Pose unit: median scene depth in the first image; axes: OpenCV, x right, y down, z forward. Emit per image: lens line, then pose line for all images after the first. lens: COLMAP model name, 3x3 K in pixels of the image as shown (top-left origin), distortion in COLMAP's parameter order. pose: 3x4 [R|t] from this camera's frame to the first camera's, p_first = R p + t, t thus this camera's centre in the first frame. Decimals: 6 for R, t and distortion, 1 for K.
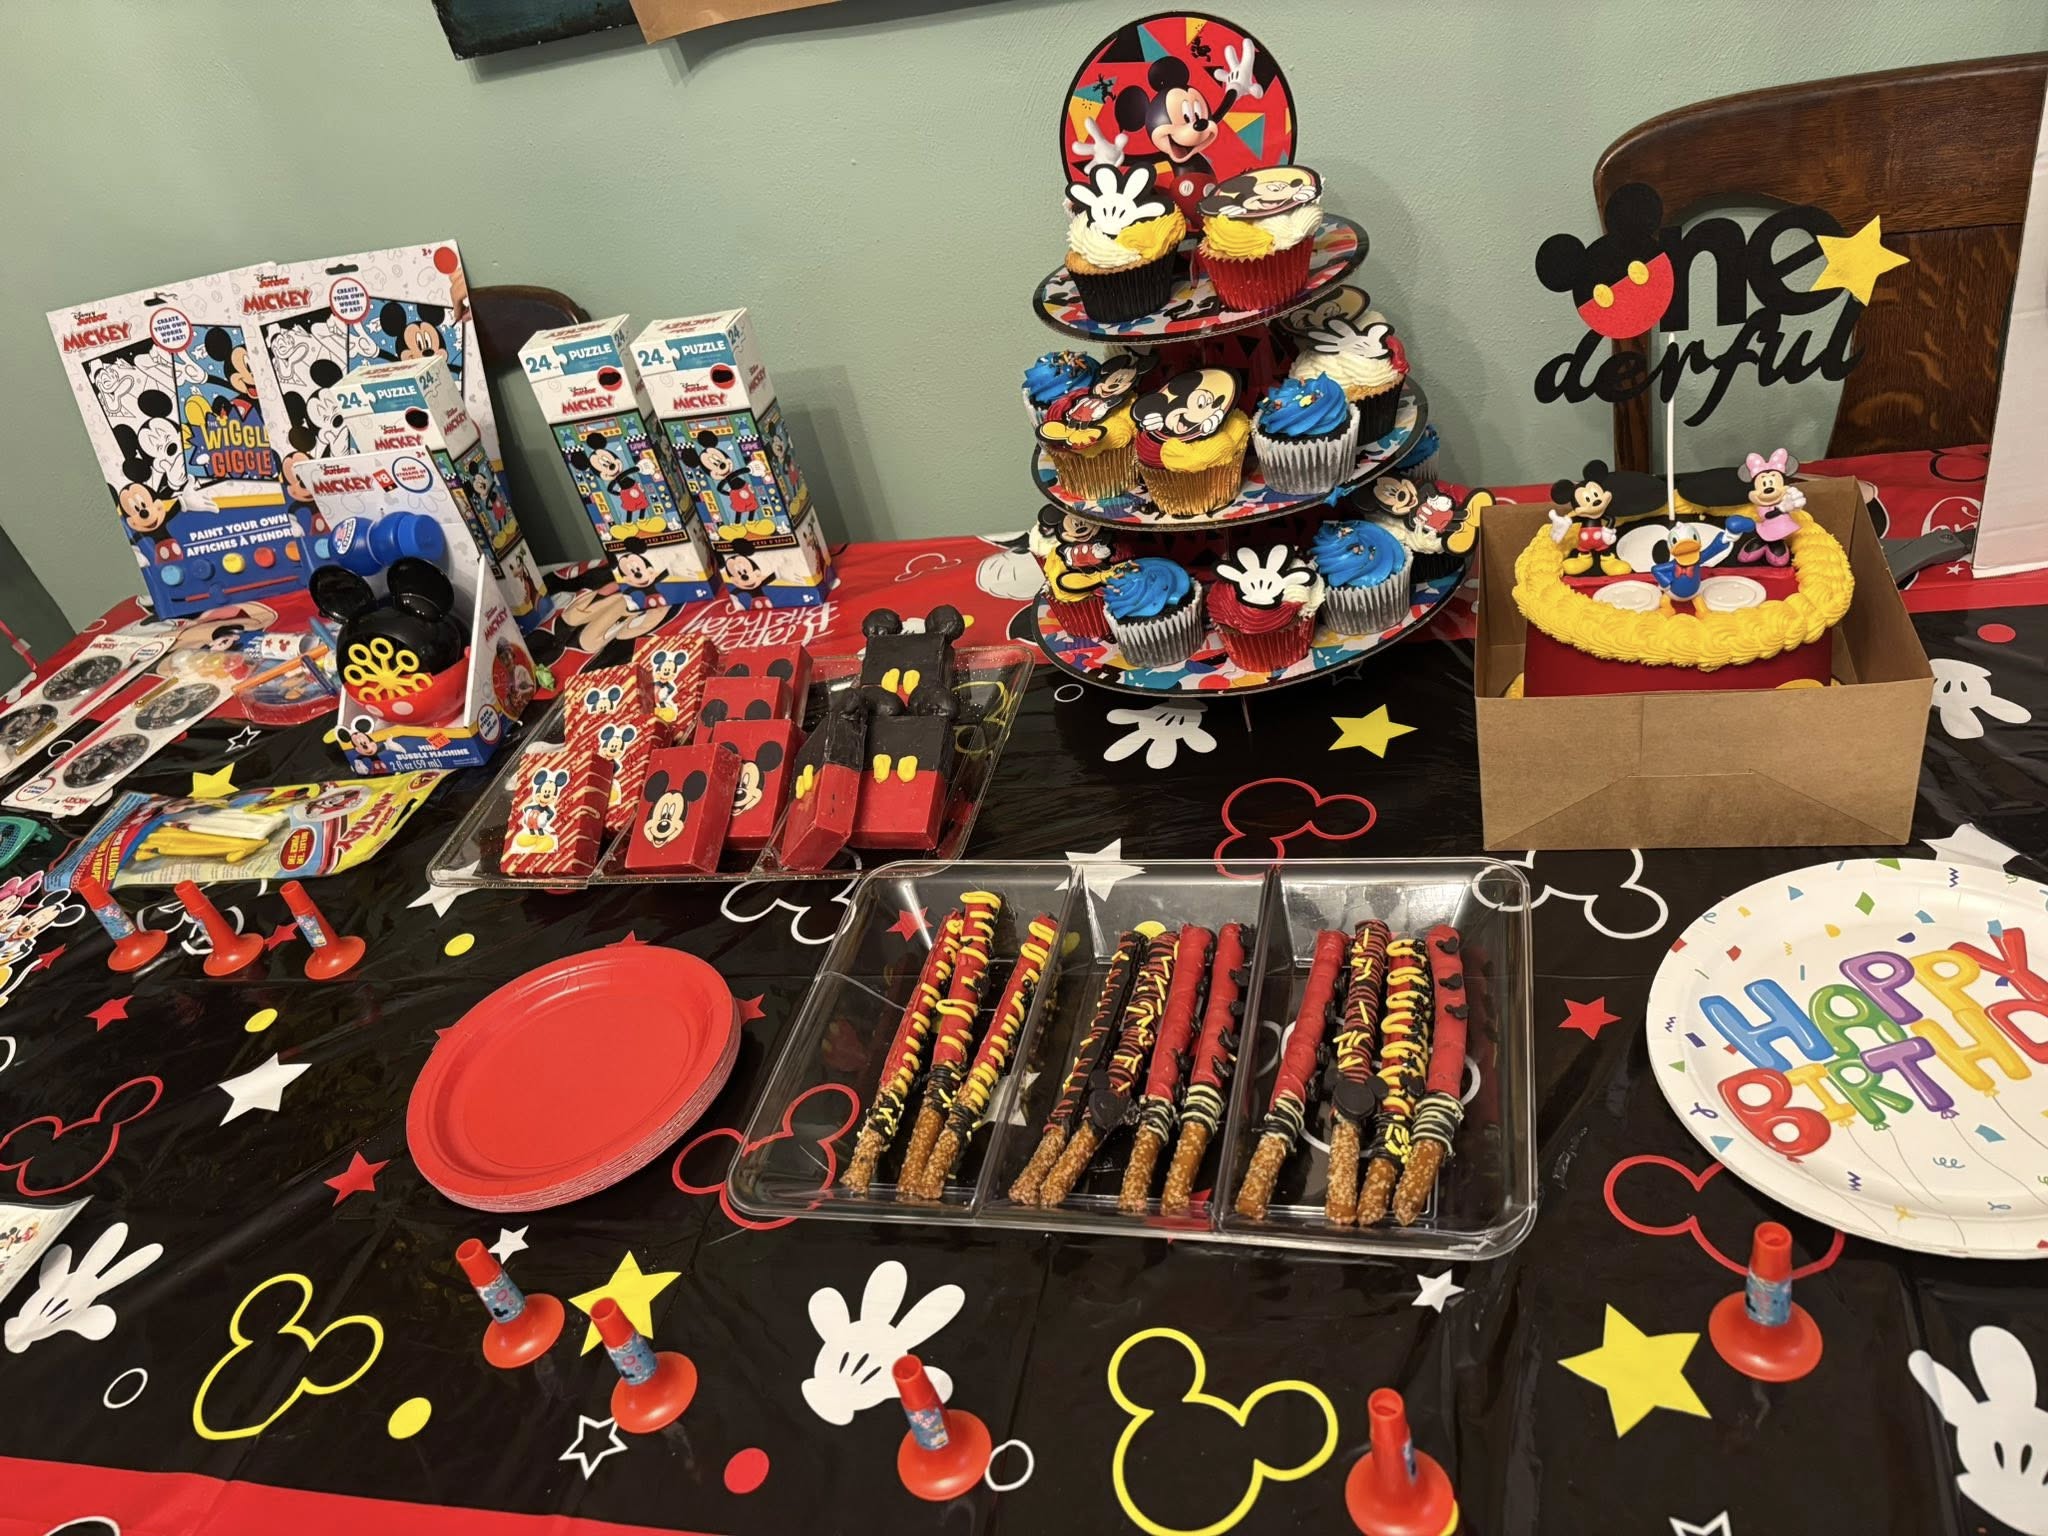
lens RADIAL K [[1556.5, 0, 1051.2], [0, 1556.5, 763.4], [0, 0, 1]] dist [0.011476, 0.001684]
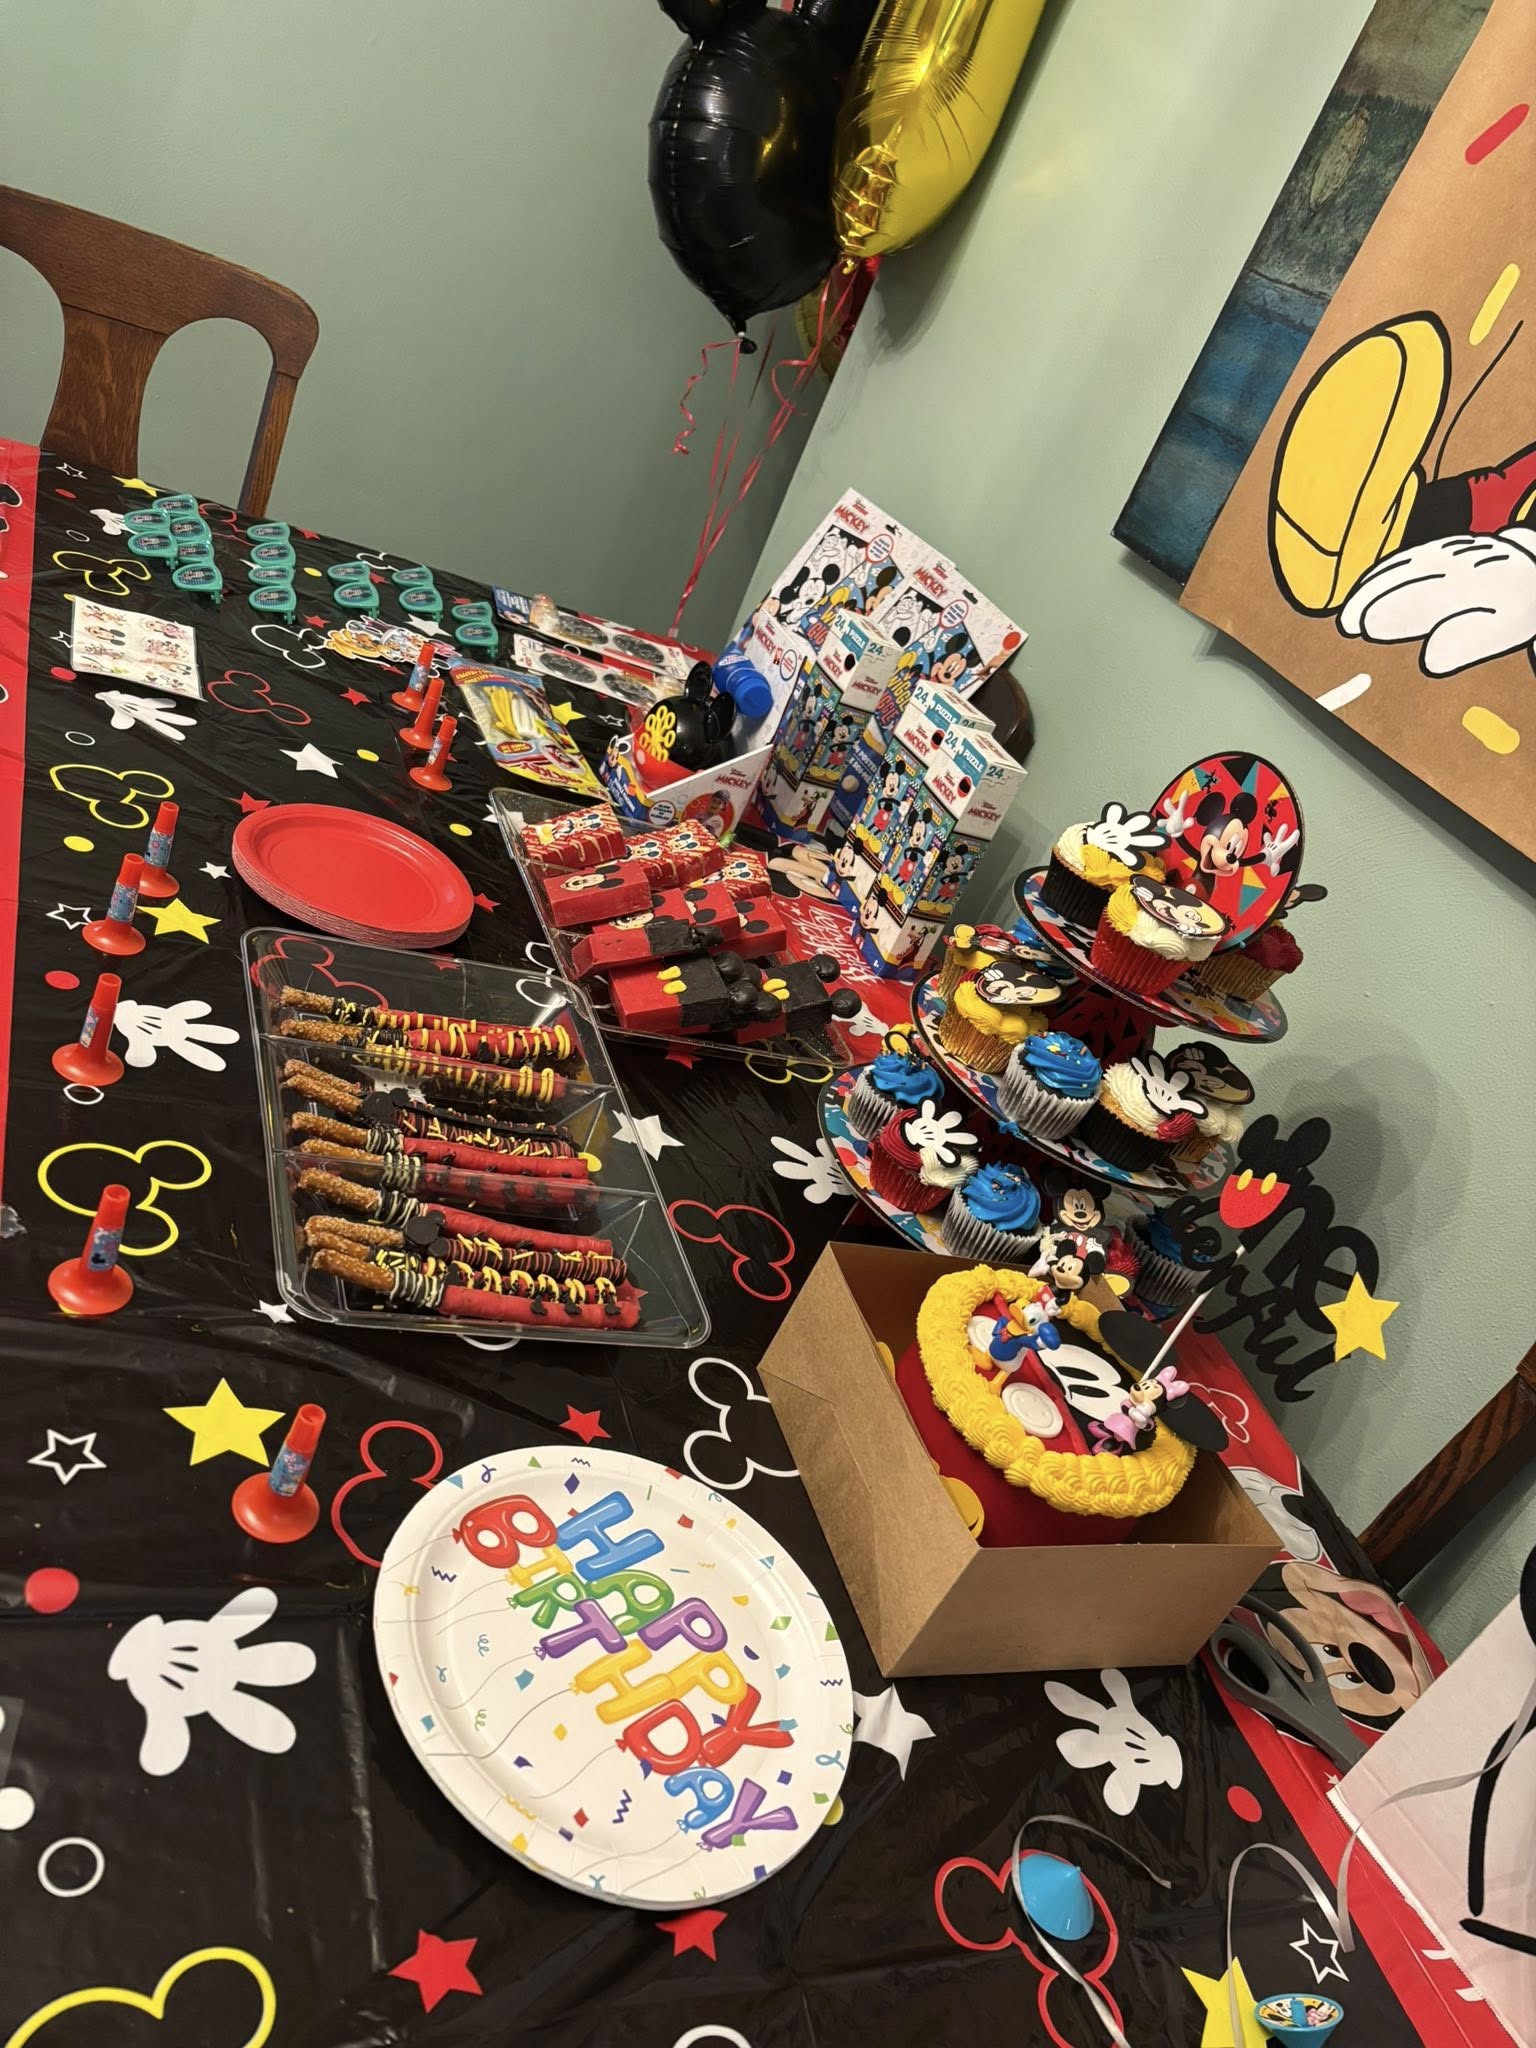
lens RADIAL K [[1561.8, 0, 768.0], [0, 1561.8, 1024.0], [0, 0, 1]] dist [0.089845, -0.129147]
pose [[0.405207, 0.754235, -0.516659, 0.516554], [-0.850492, 0.518300, 0.089604, -0.134528], [0.335367, 0.403107, 0.851489, -0.022707]]
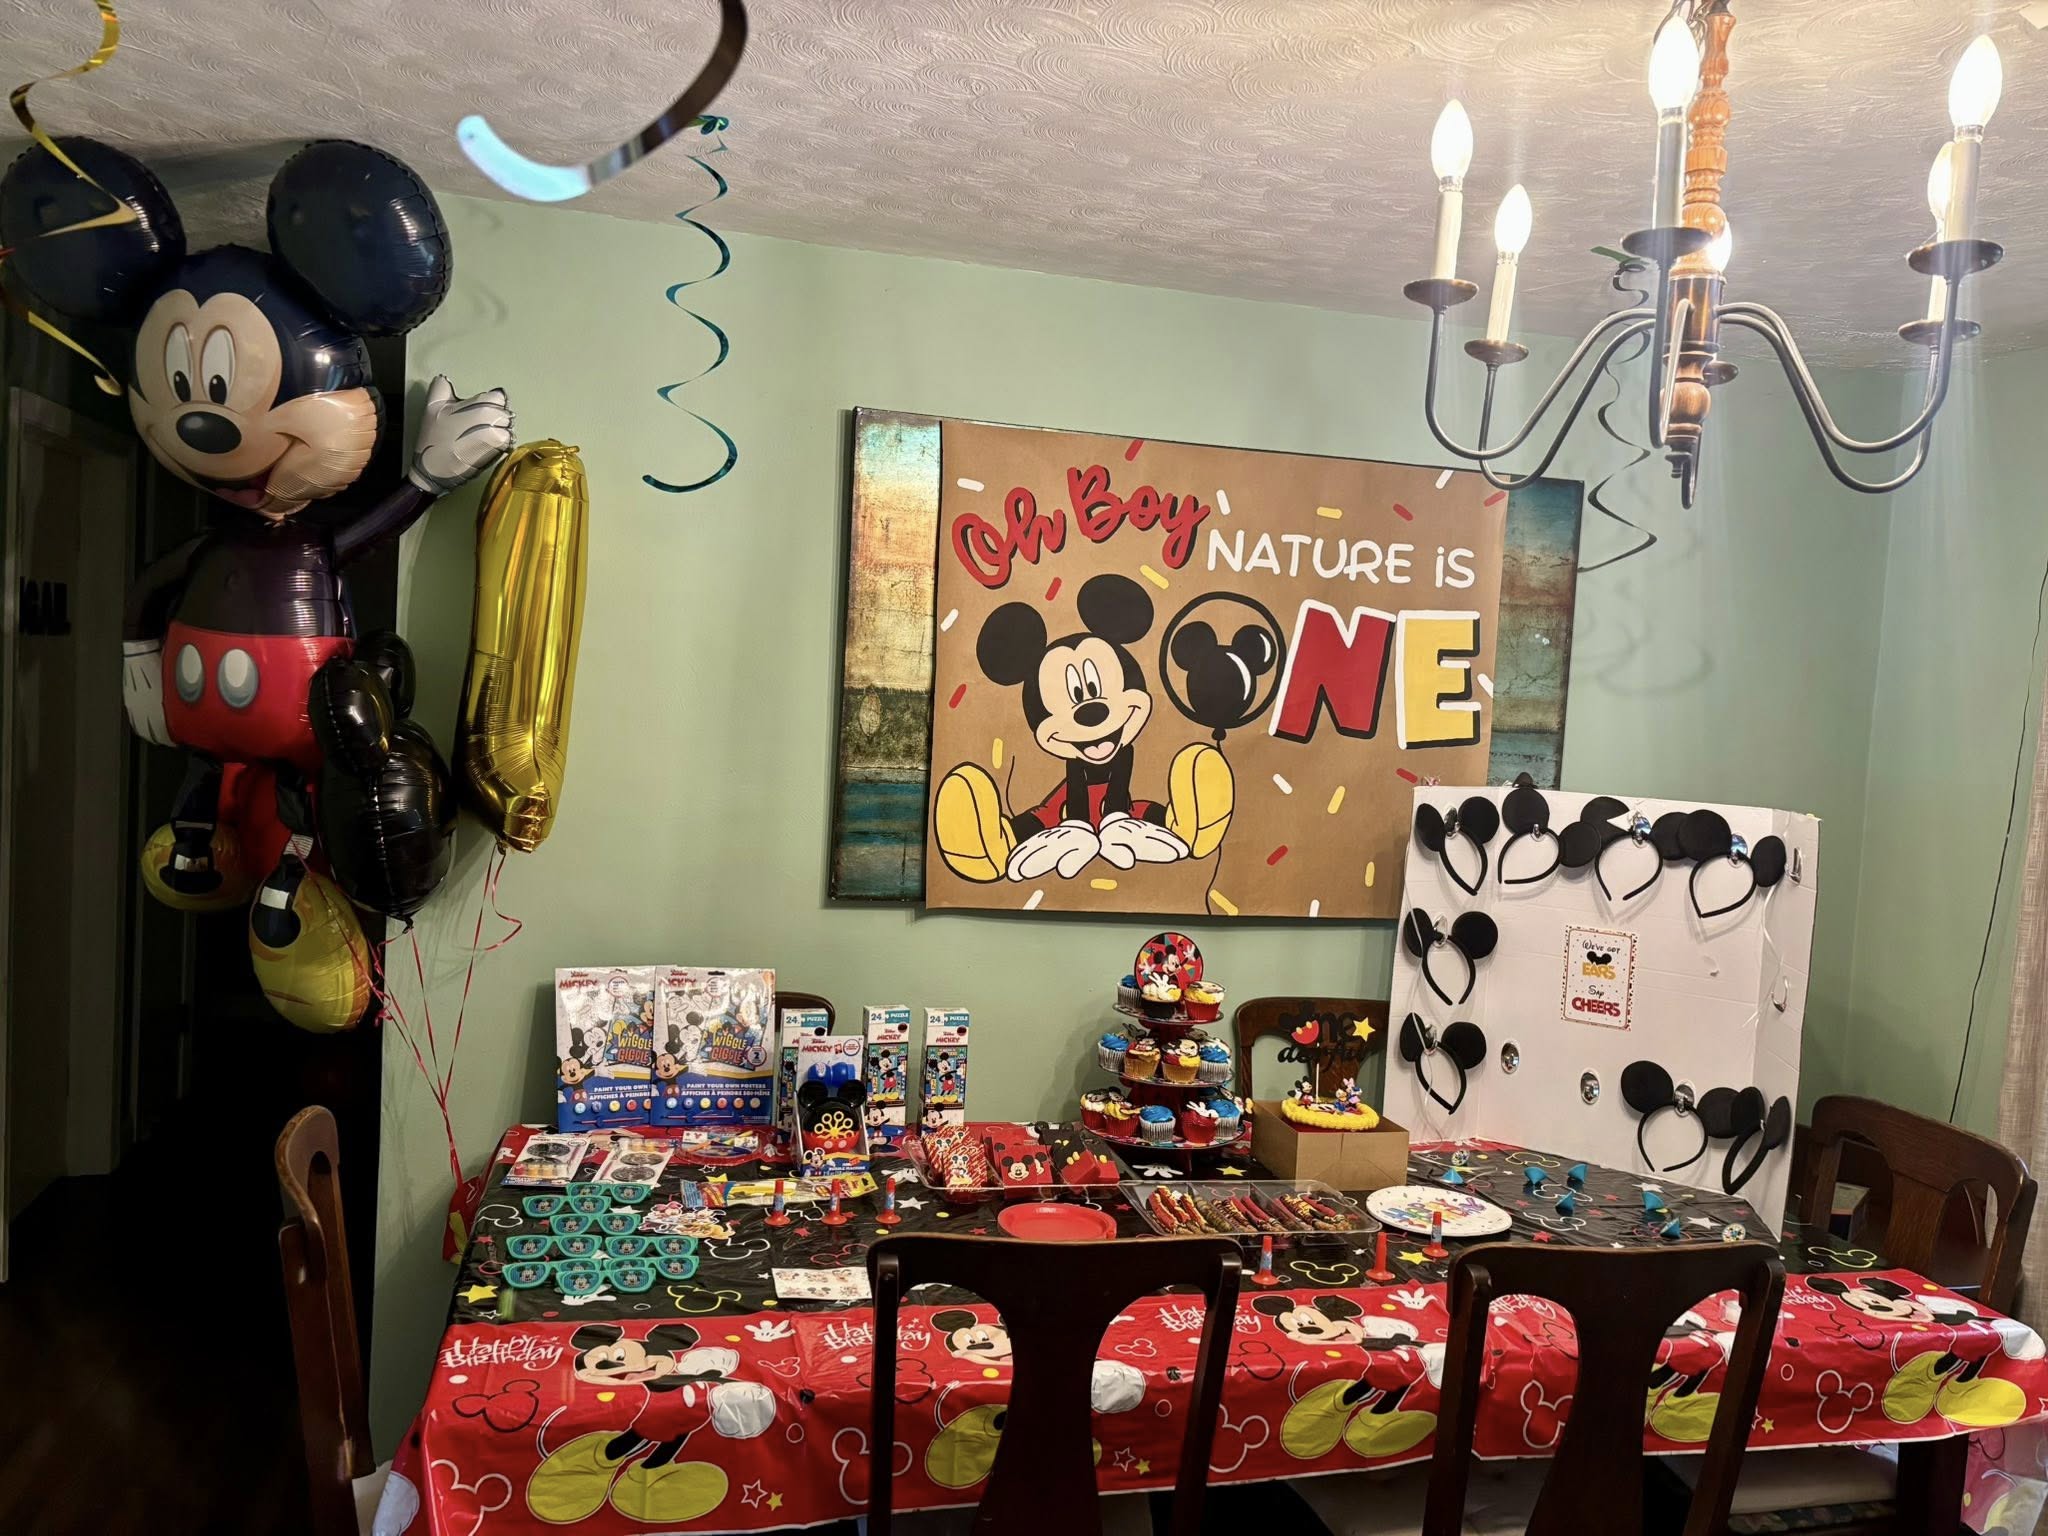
lens RADIAL K [[1561.8, 0, 1020.1], [0, 1561.8, 742.9], [0, 0, 1]] dist [0.089845, -0.129147]
pose [[0.865103, 0.241126, 0.439836, -1.383087], [0.059465, 0.821390, -0.567259, 0.824873], [-0.498058, 0.516892, 0.696248, -1.063520]]
